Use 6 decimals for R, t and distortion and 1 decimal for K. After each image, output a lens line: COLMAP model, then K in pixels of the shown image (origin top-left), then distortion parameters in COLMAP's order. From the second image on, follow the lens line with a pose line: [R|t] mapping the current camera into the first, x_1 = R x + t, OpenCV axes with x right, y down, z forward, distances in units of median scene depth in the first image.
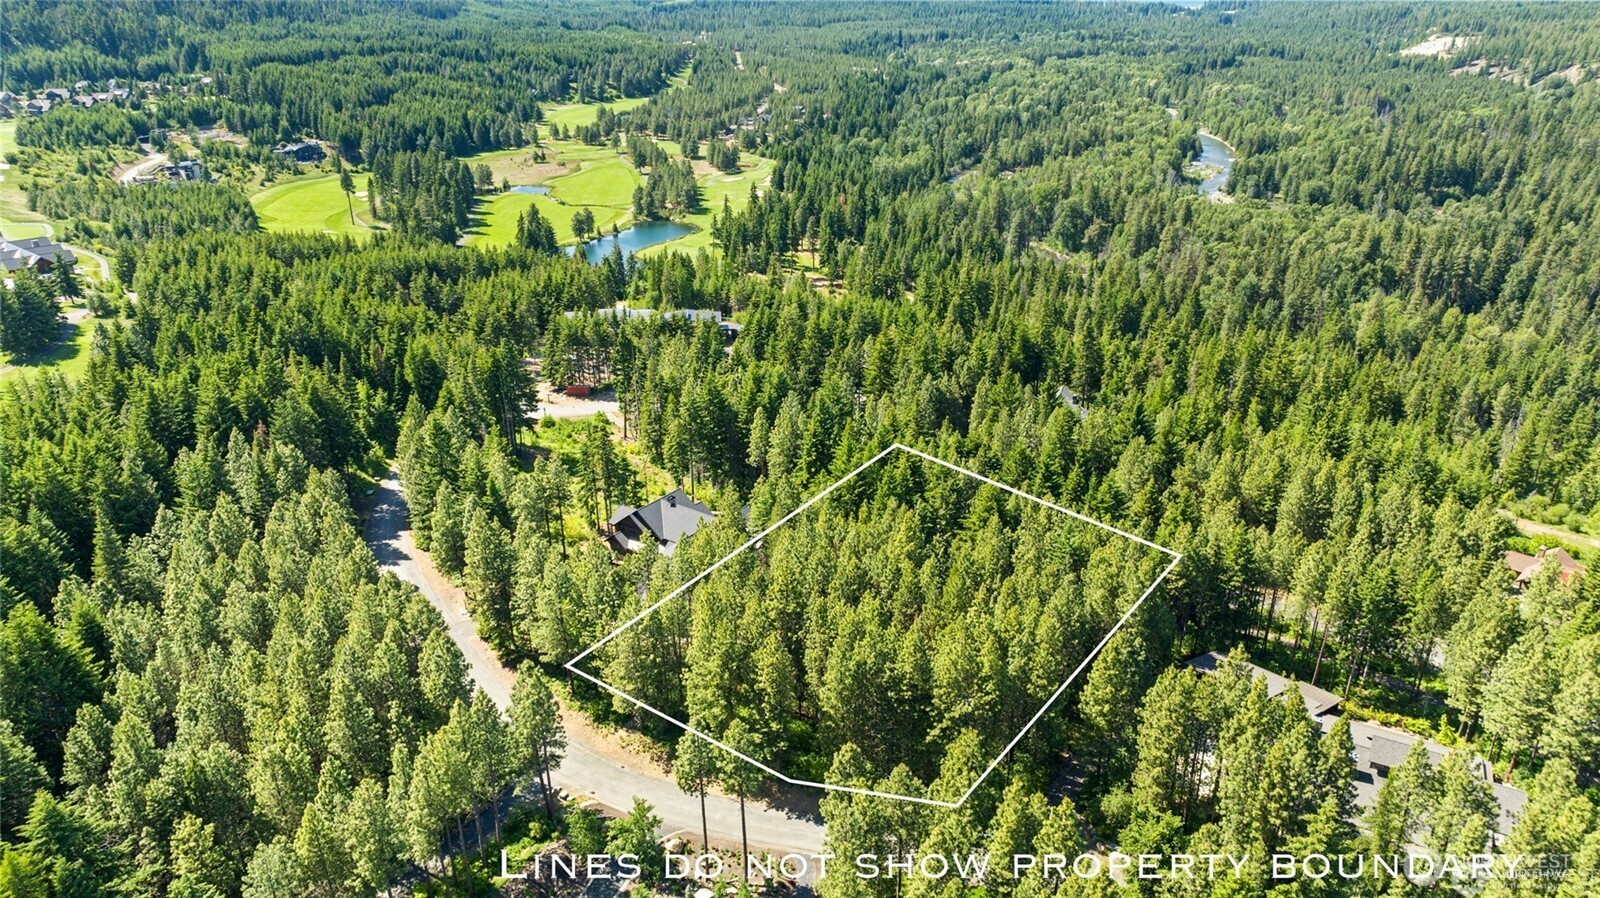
lens RADIAL K [[1123.2, 0, 795.8], [0, 1123.2, 443.0], [0, 0, 1]] dist [-0.029274, 0.027782]
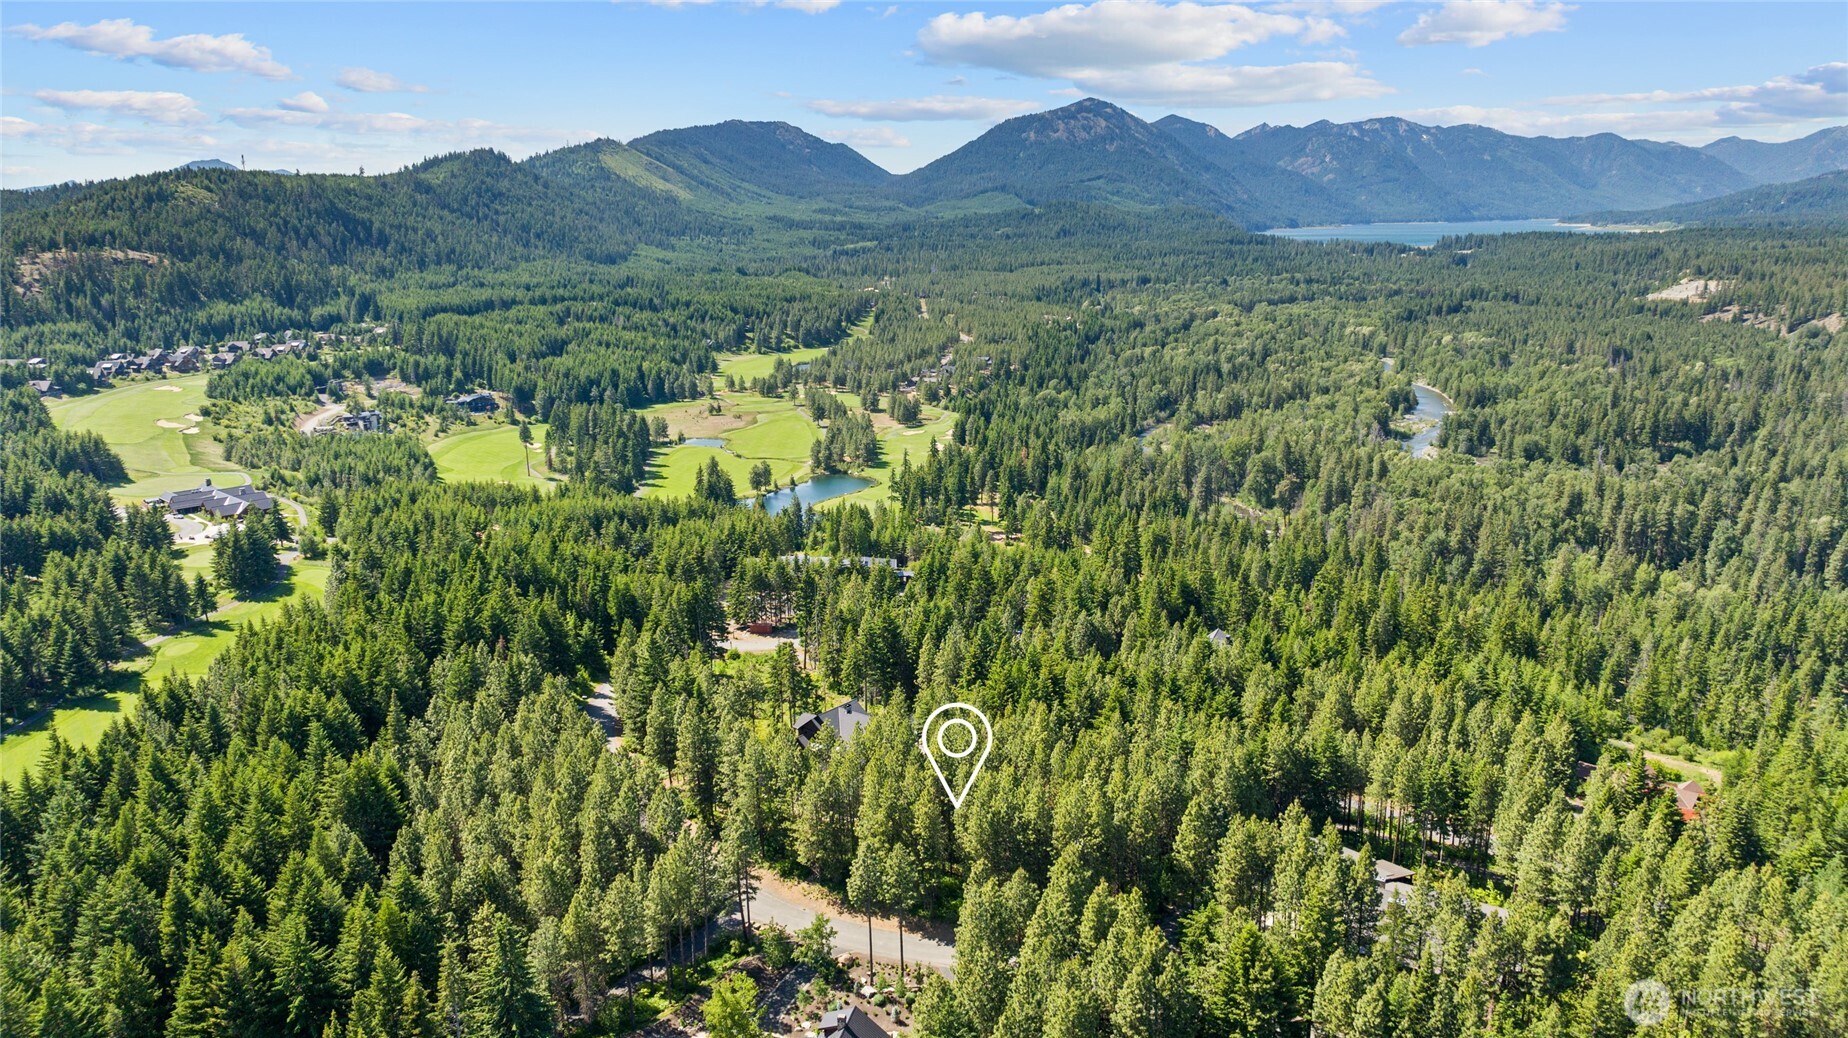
lens RADIAL K [[1297.3, 0, 917.4], [0, 1297.3, 514.6], [0, 0, 1]] dist [-0.029274, 0.027782]
pose [[0.998502, 0.006374, -0.054340, 0.014798], [-0.015278, 0.986163, -0.165076, 0.033961], [0.052536, 0.165659, 0.984783, -0.159151]]
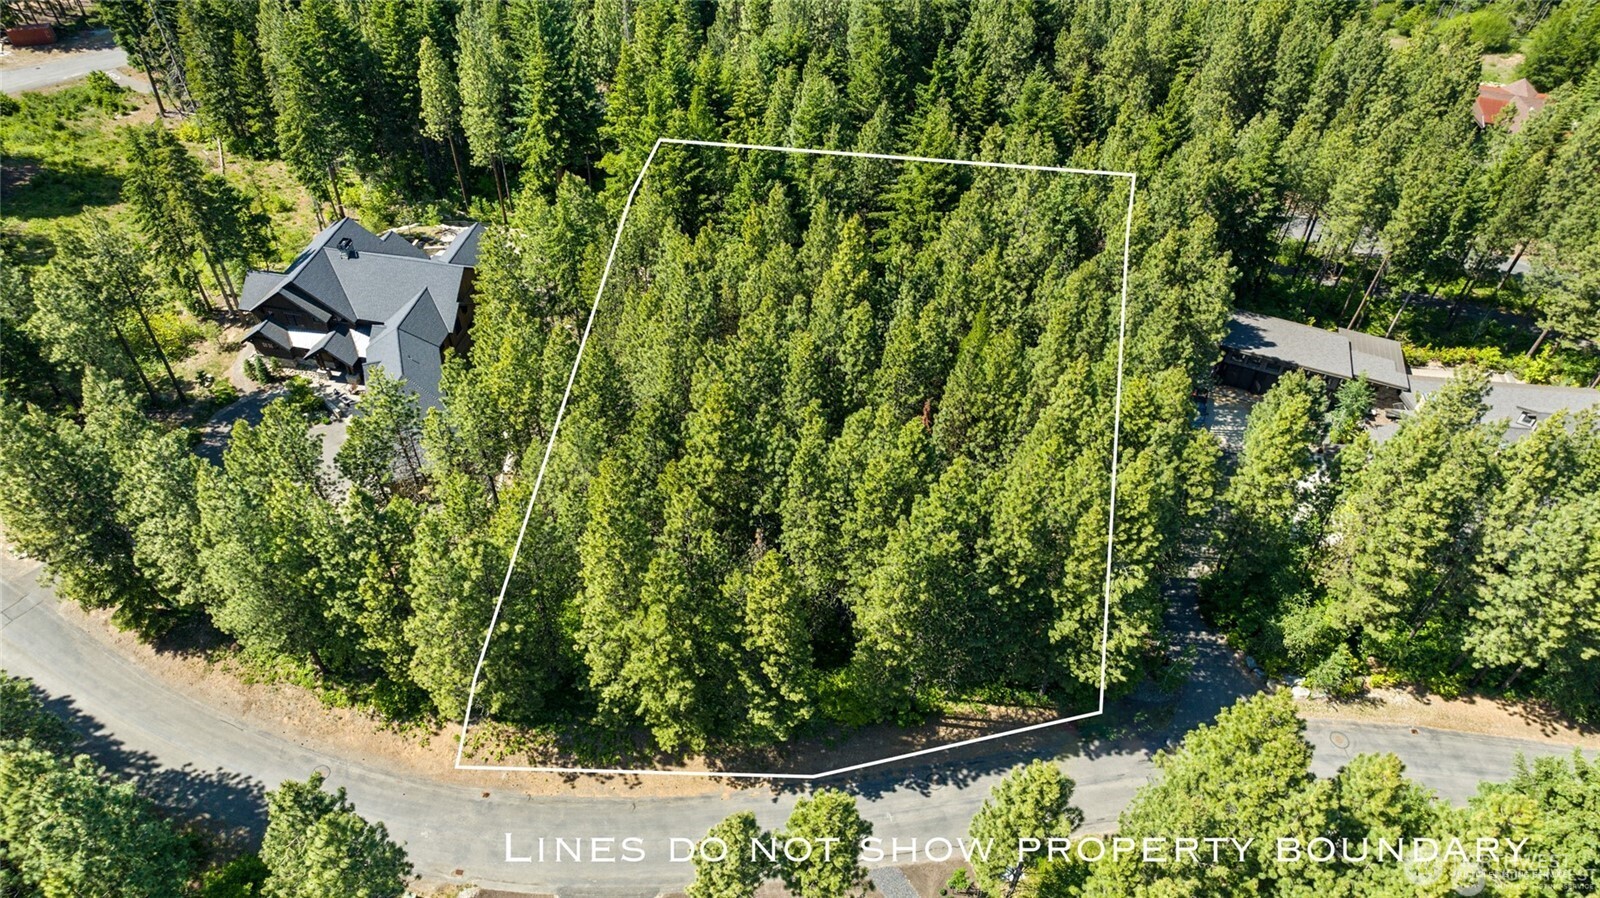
lens RADIAL K [[1123.2, 0, 803.7], [0, 1123.2, 452.3], [0, 0, 1]] dist [-0.029274, 0.027782]
pose [[0.909620, -0.274883, 0.311497, -0.048552], [0.134736, 0.904467, 0.404704, -0.023537], [-0.392985, -0.326157, 0.859758, 0.182772]]
